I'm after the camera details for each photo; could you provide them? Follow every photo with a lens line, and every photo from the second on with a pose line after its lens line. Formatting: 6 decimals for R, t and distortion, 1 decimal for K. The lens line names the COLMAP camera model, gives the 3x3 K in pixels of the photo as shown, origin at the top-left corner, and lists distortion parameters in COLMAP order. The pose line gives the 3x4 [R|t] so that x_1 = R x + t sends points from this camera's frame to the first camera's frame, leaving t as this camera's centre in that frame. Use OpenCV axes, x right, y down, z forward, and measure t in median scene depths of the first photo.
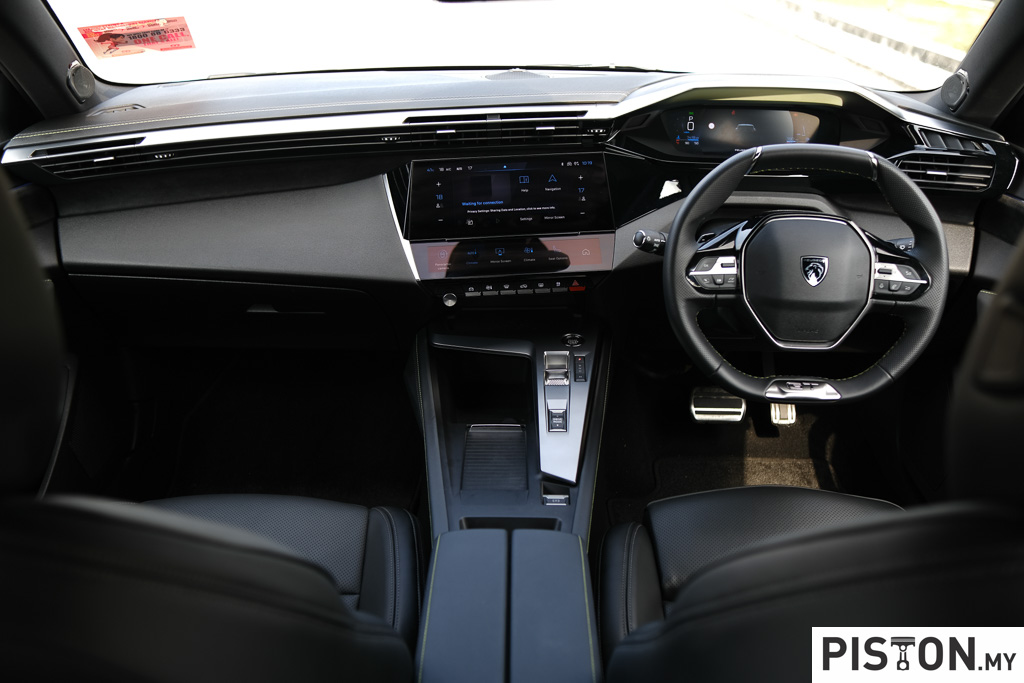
lens RADIAL K [[1064.2, 0, 512.0], [0, 1064.2, 341.5], [0, 0, 1]] dist [-0.137621, 0.272459]
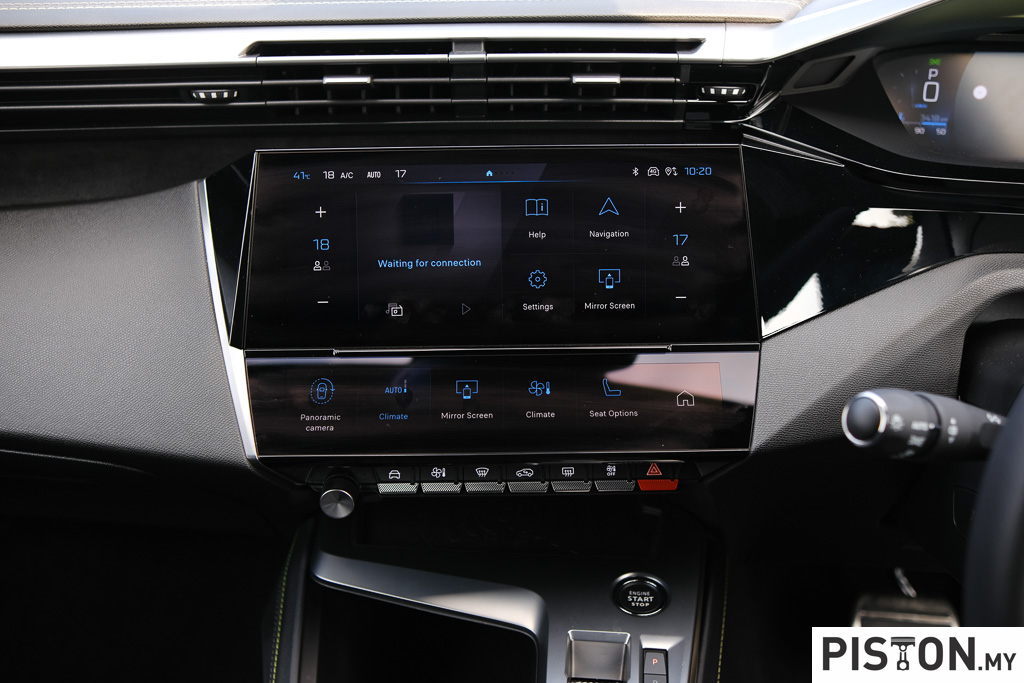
lens RADIAL K [[1038.6, 0, 512.0], [0, 1038.6, 341.5], [0, 0, 1]] dist [-0.131226, 0.230772]
pose [[0.997568, 0.044371, -0.053748, 0.025205], [-0.043306, 0.998845, 0.020812, -0.110642], [0.054609, -0.018434, 0.998338, 0.614918]]
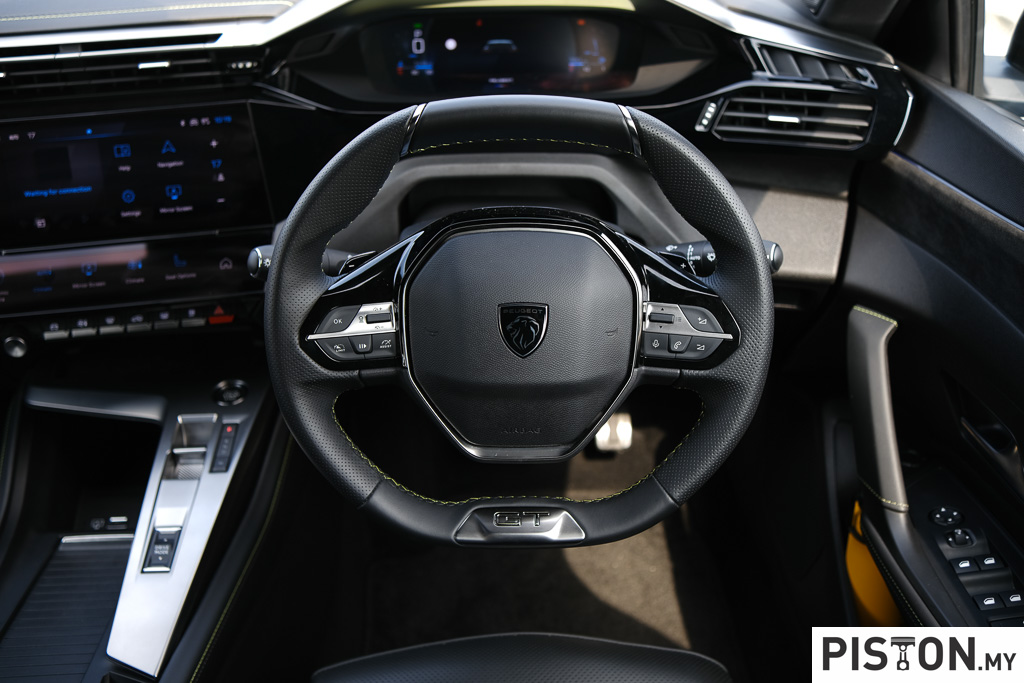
lens RADIAL K [[1038.6, 0, 512.0], [0, 1038.6, 341.5], [0, 0, 1]] dist [-0.131226, 0.230772]
pose [[0.999285, -0.032543, 0.019222, 0.226584], [0.030073, 0.992656, 0.117172, -0.104960], [-0.022894, -0.116511, 0.992926, 0.383797]]
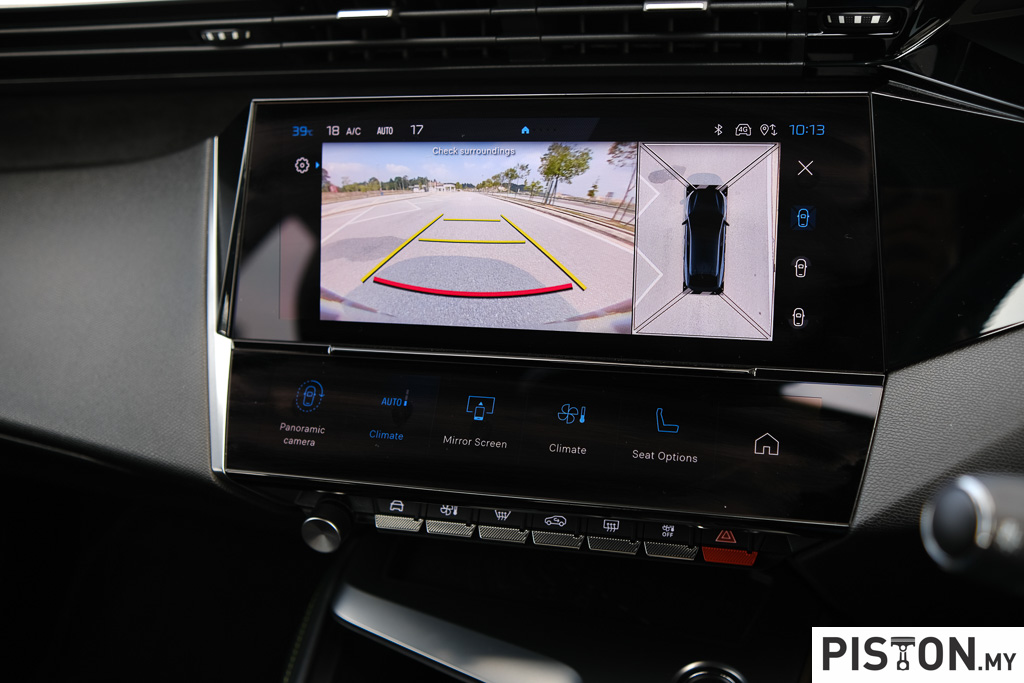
lens RADIAL K [[1038.6, 0, 512.0], [0, 1038.6, 341.5], [0, 0, 1]] dist [-0.131226, 0.230772]
pose [[0.941200, 0.106155, -0.320739, 0.091086], [-0.094219, 0.994163, 0.052554, -0.119824], [0.324445, -0.019244, 0.945709, 0.718325]]
